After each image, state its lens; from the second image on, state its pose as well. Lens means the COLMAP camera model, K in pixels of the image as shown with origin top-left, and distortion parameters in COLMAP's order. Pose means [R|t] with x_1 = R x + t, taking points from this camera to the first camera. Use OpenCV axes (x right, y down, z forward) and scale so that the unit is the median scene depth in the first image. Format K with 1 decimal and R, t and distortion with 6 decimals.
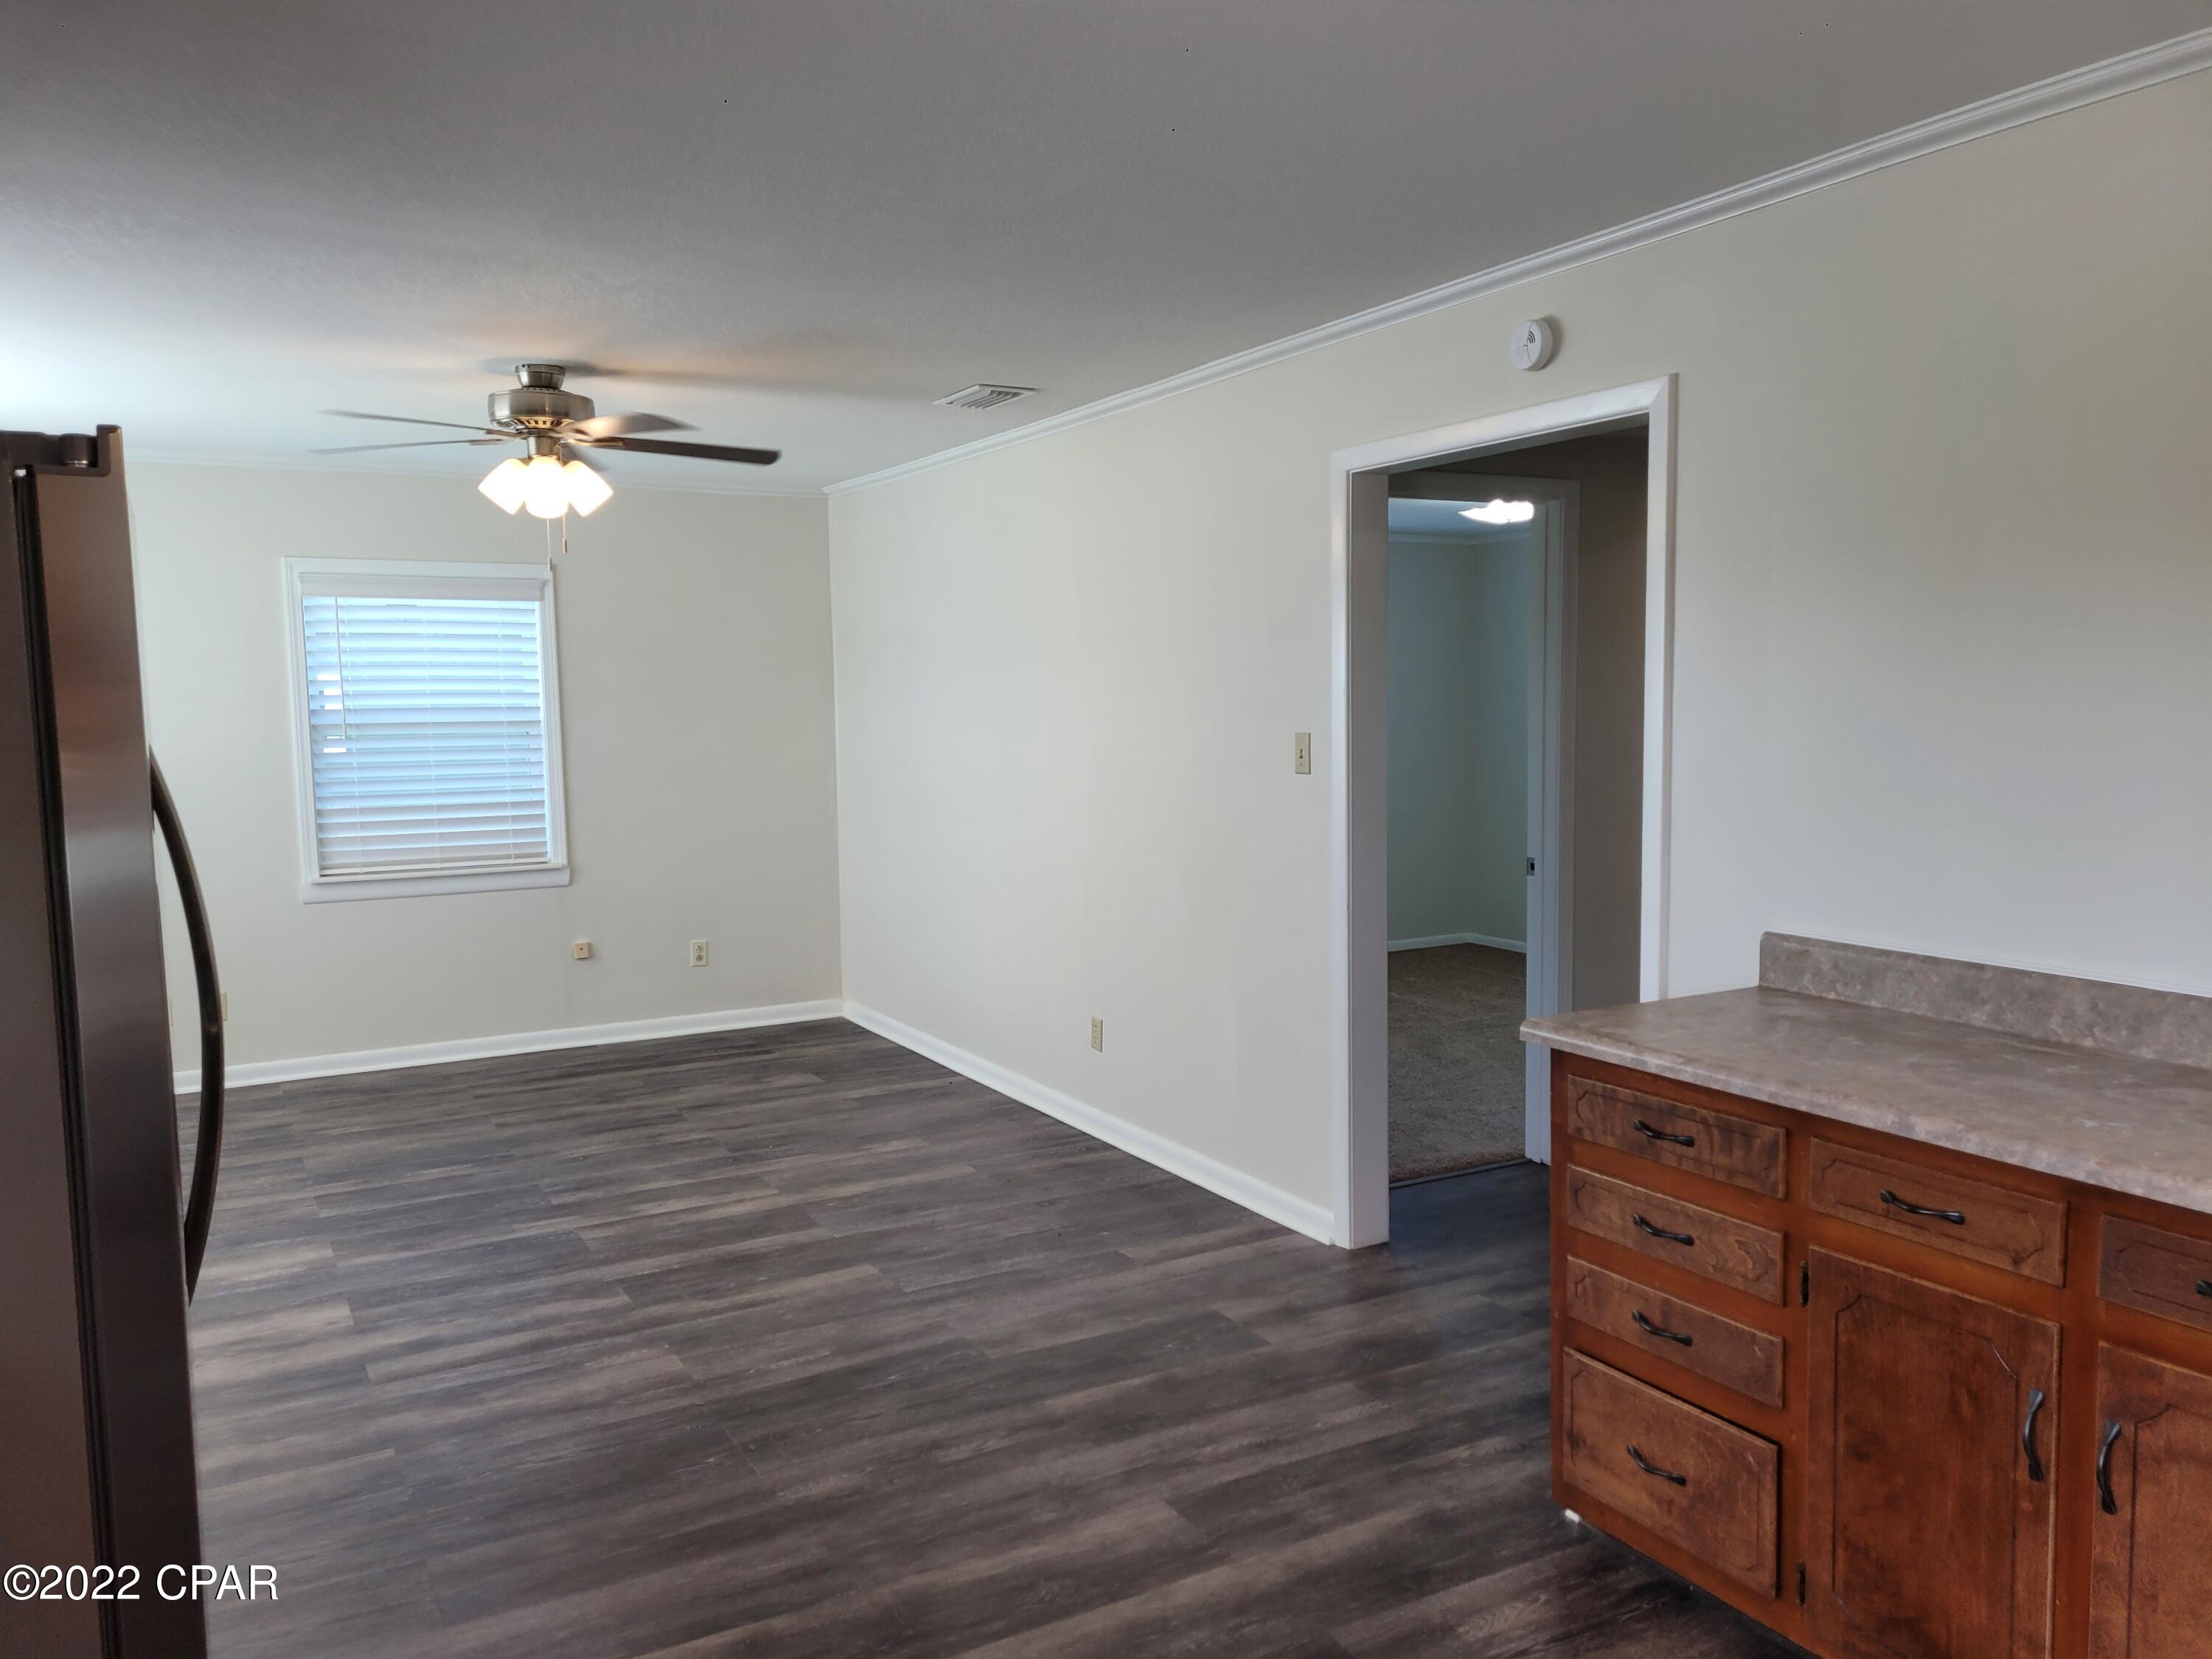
lens RADIAL K [[1665.7, 0, 1103.7], [0, 1665.7, 833.5], [0, 0, 1]] dist [0.046894, 0.000140]
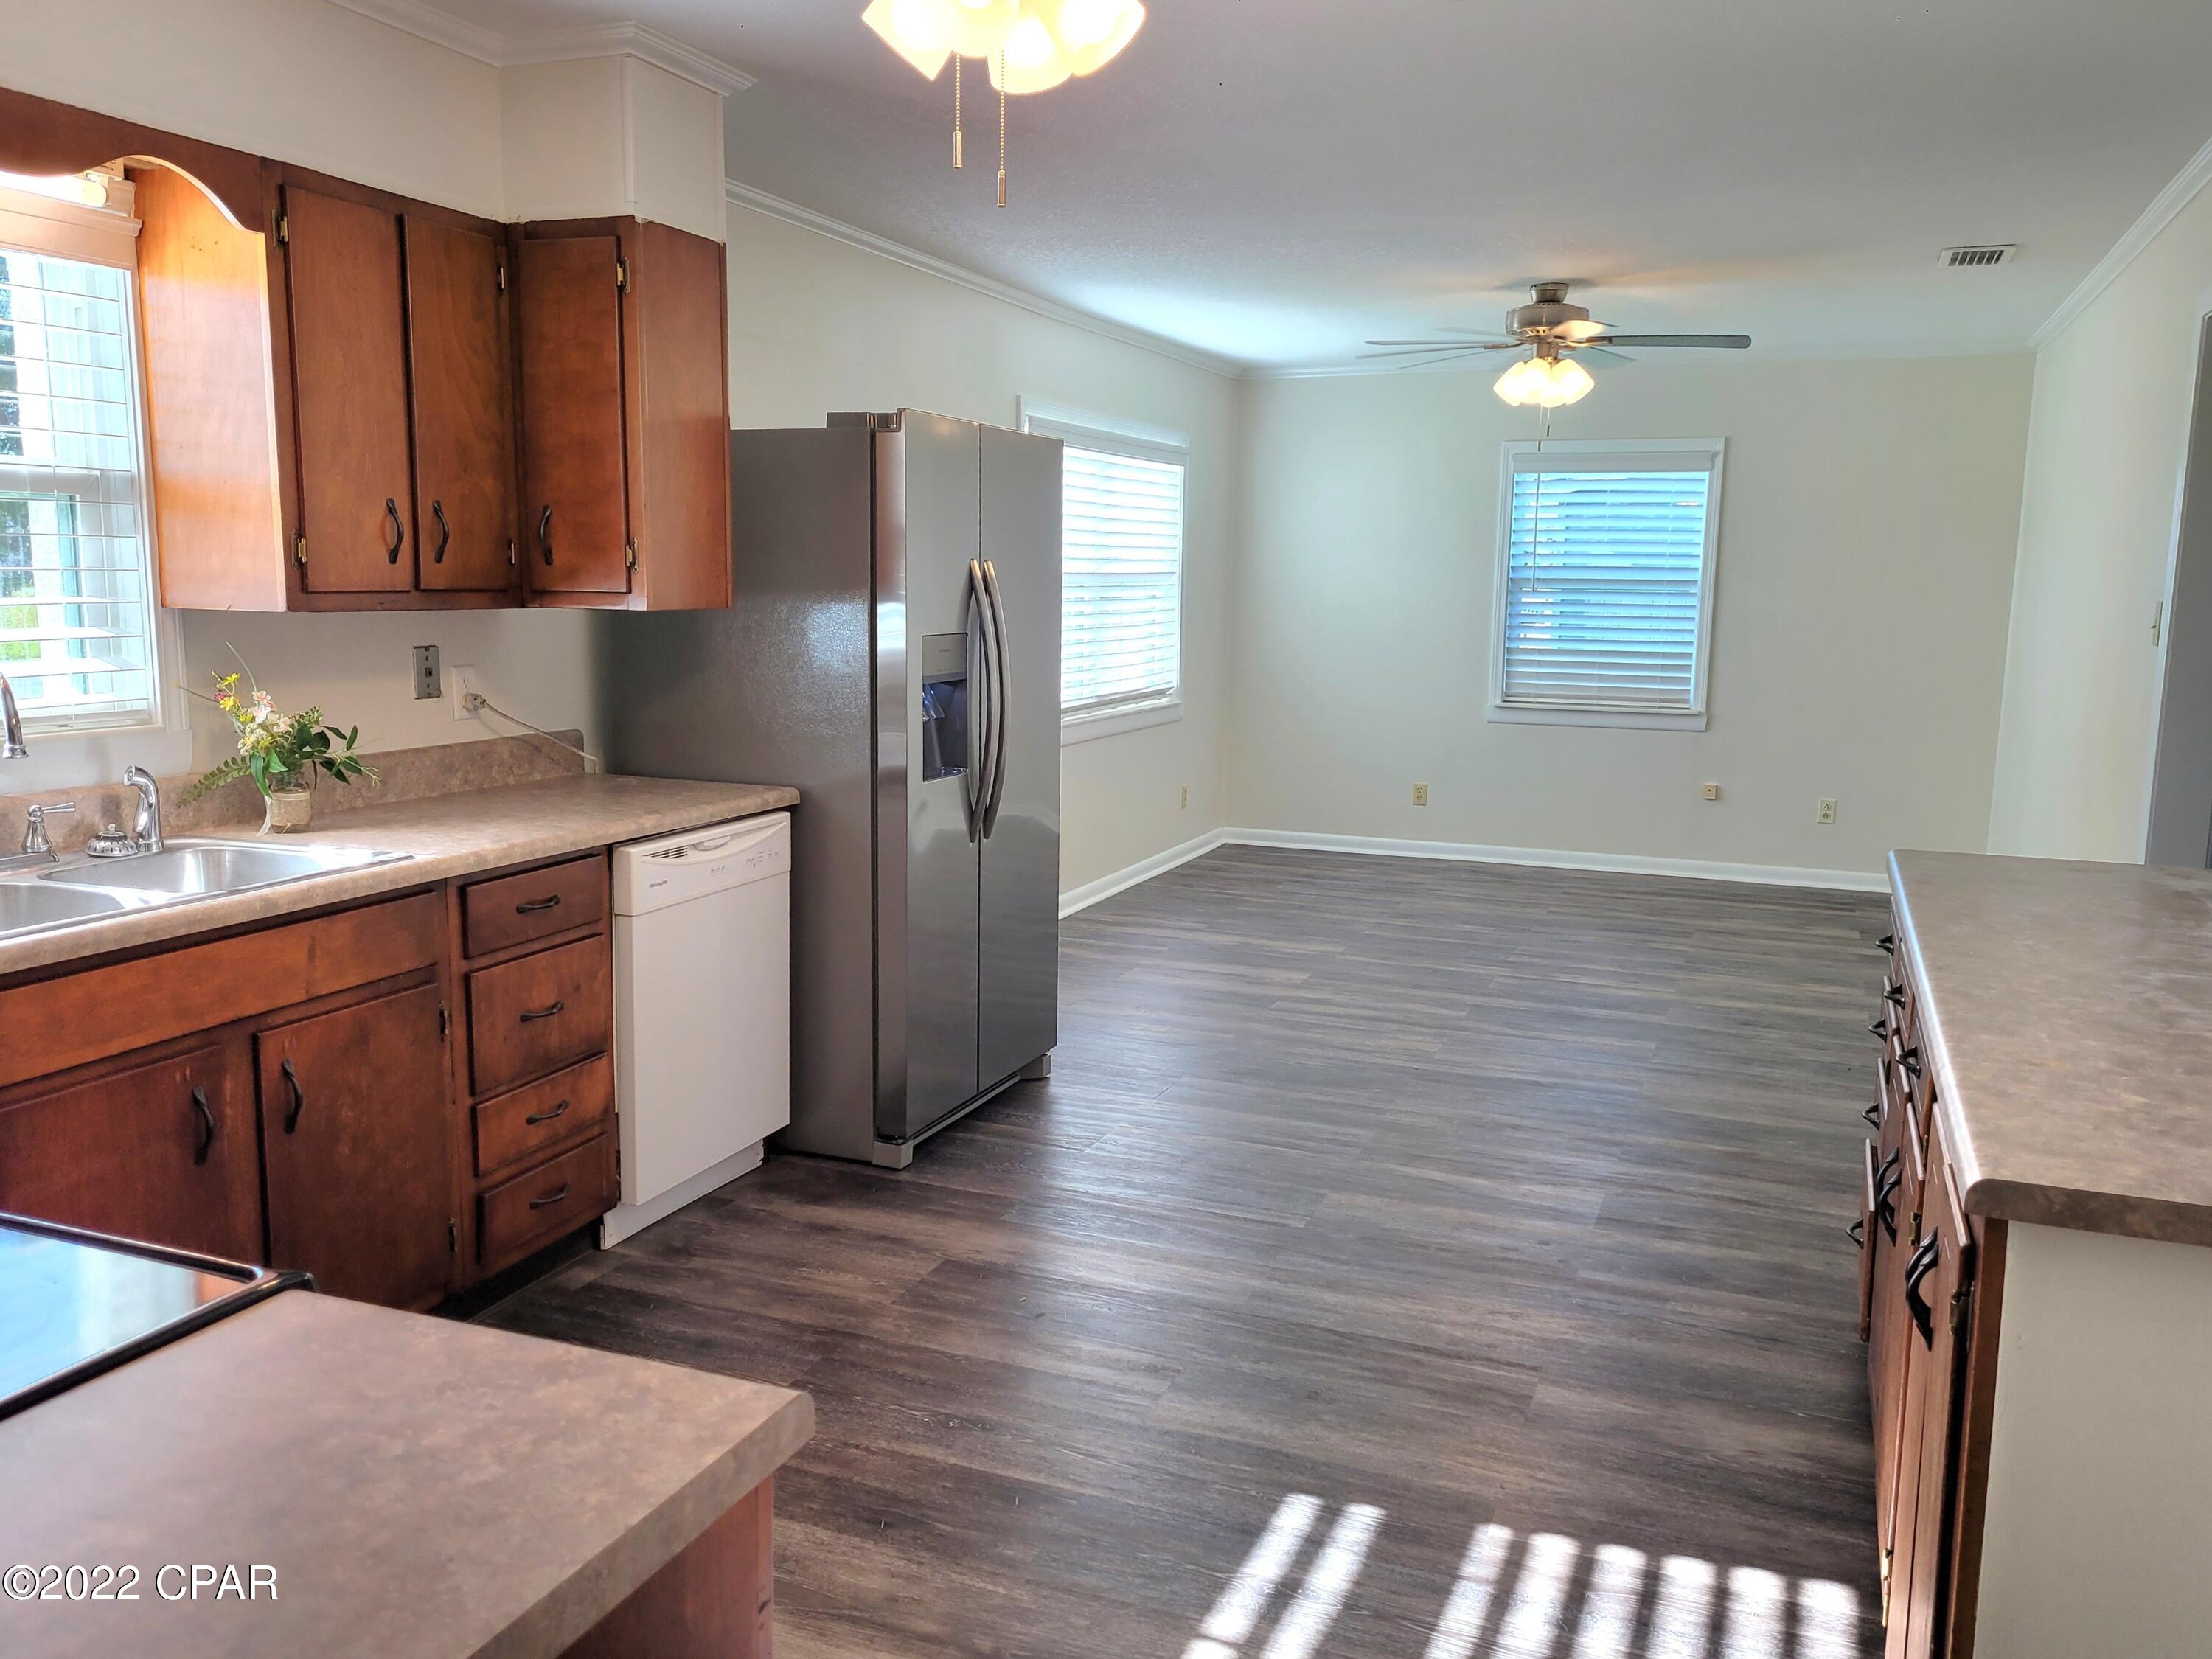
lens RADIAL K [[1798.1, 0, 1093.4], [0, 1798.1, 839.2], [0, 0, 1]] dist [0.056739, -0.004009]
pose [[0.629971, 0.141287, -0.763658, 0.534064], [-0.090701, 0.989968, 0.108334, 0.013049], [0.771304, 0.001017, 0.636467, -0.111864]]
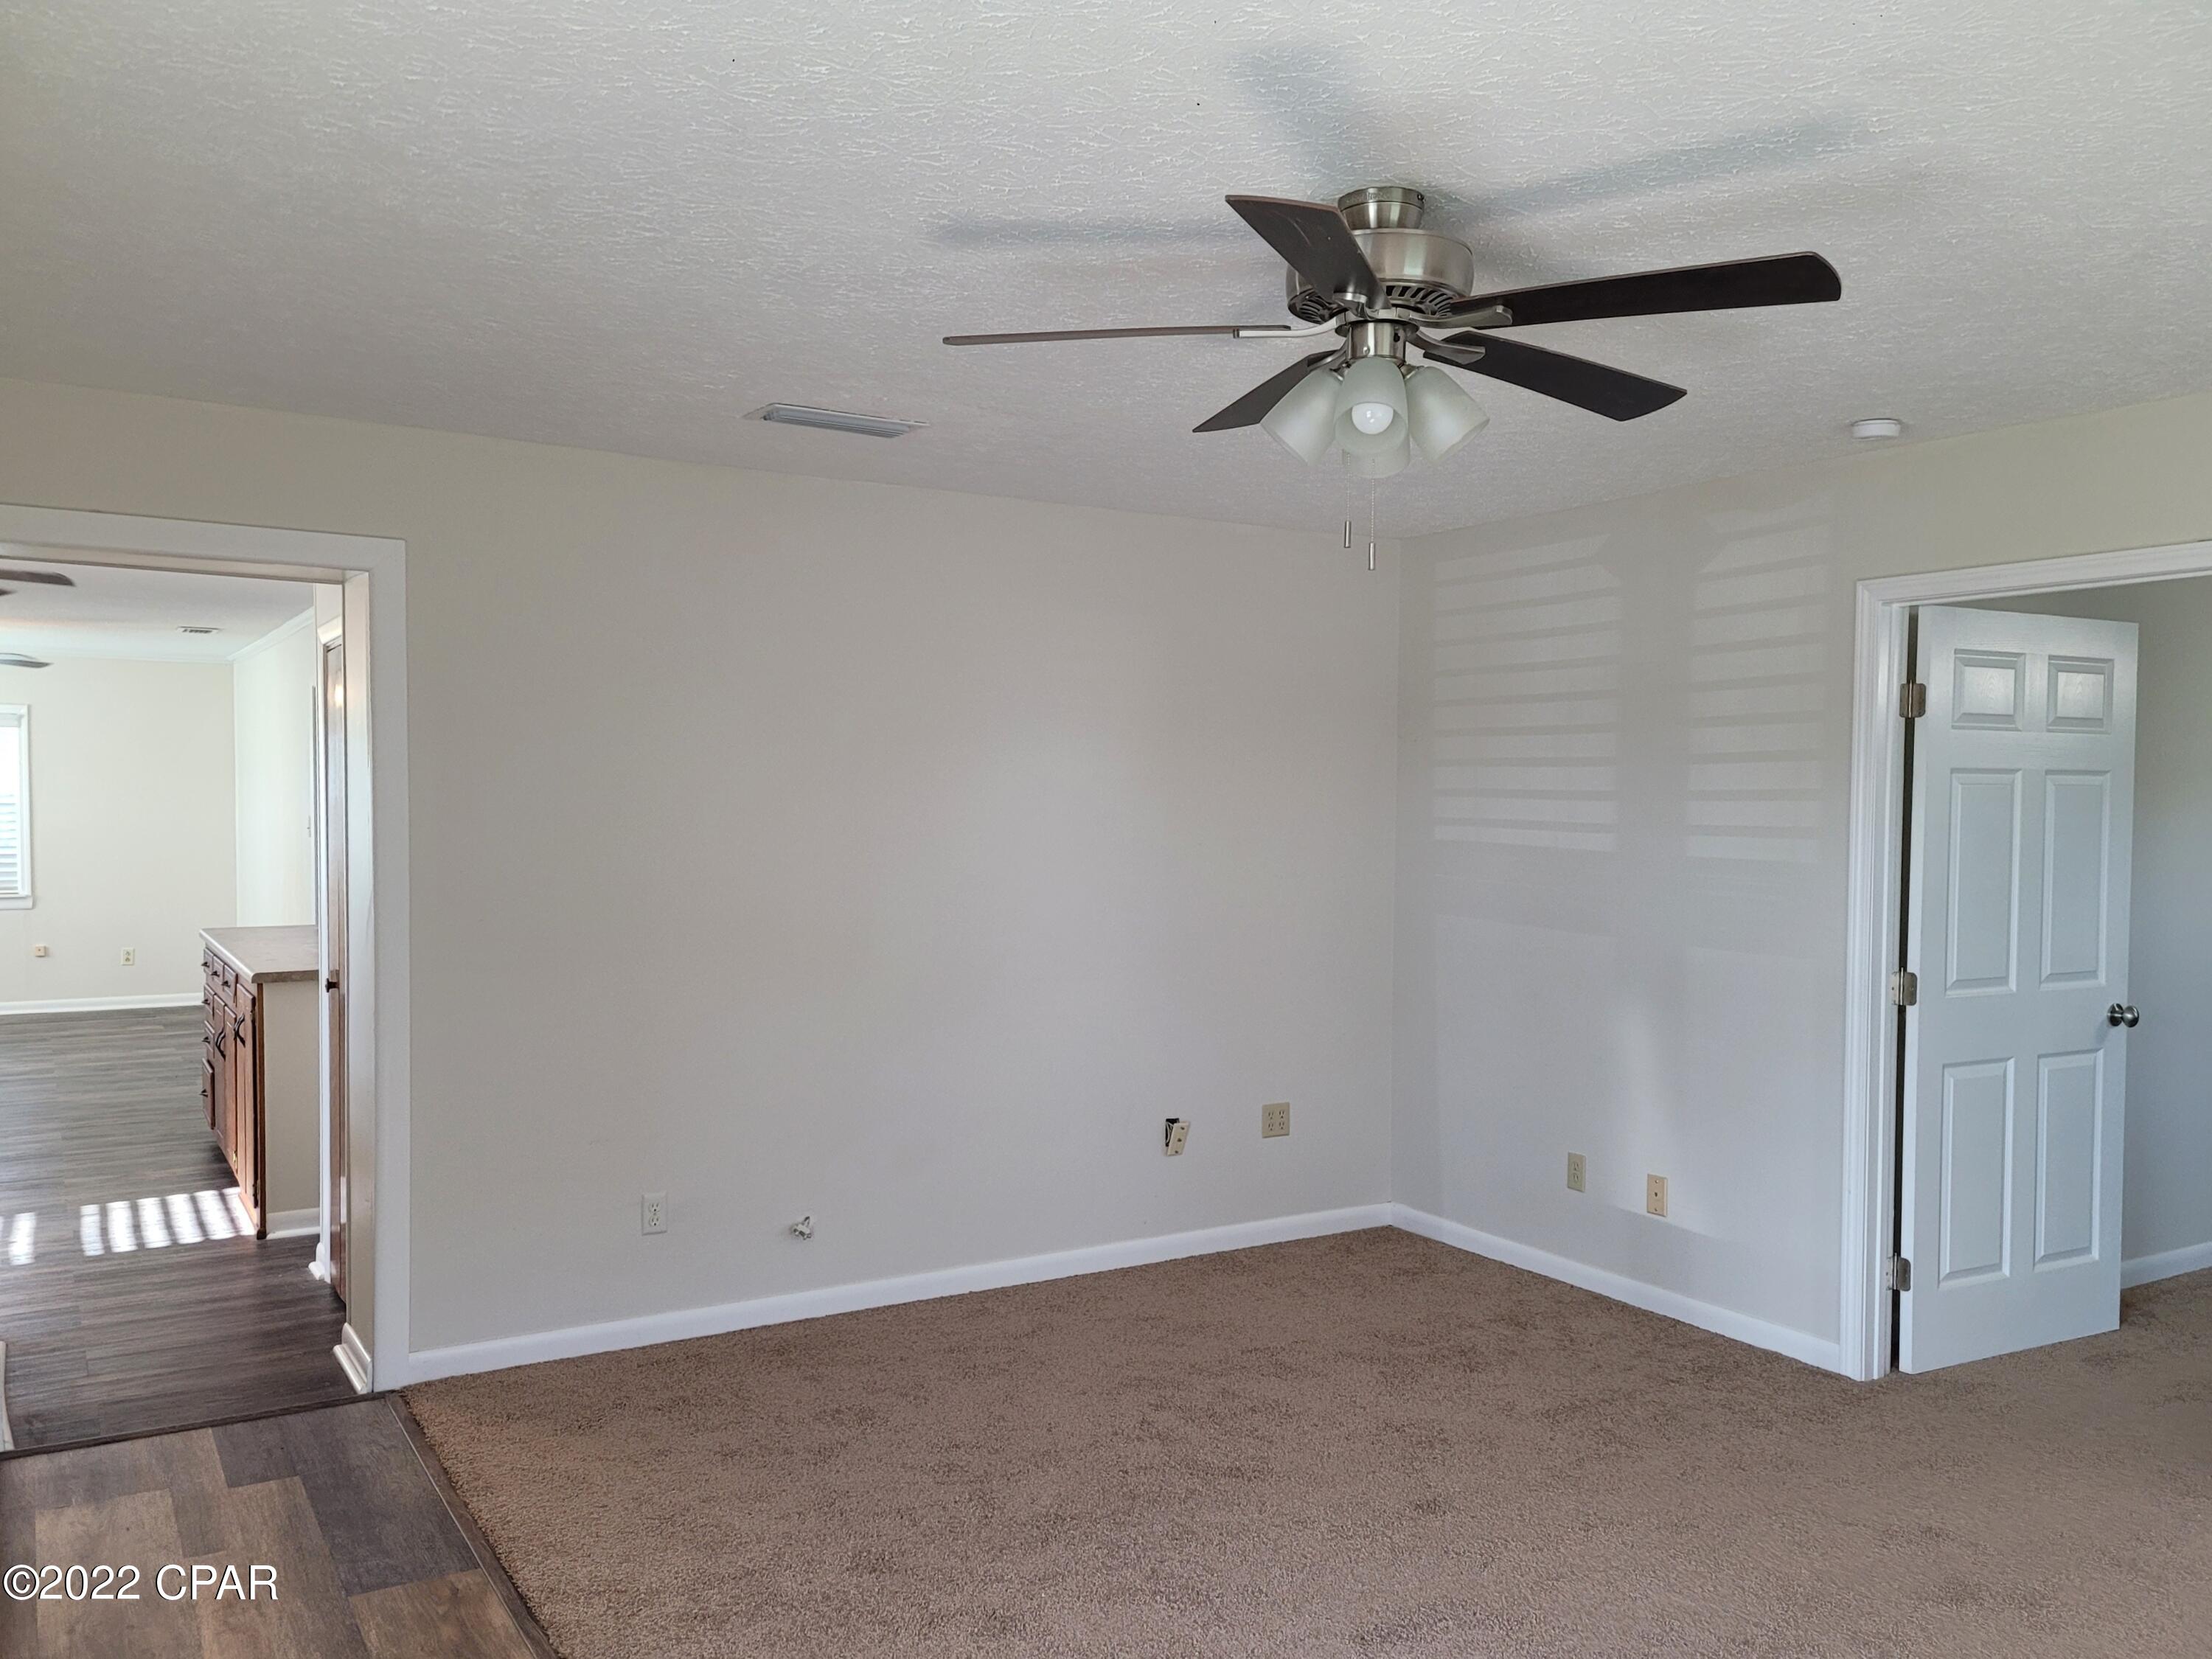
lens RADIAL K [[1798.1, 0, 1092.0], [0, 1798.1, 835.3], [0, 0, 1]] dist [0.056739, -0.004009]
pose [[0.999700, 0.016261, 0.018305, 0.975224], [-0.015224, 0.998349, -0.055394, 0.064646], [-0.019175, 0.055098, 0.998297, -1.117298]]
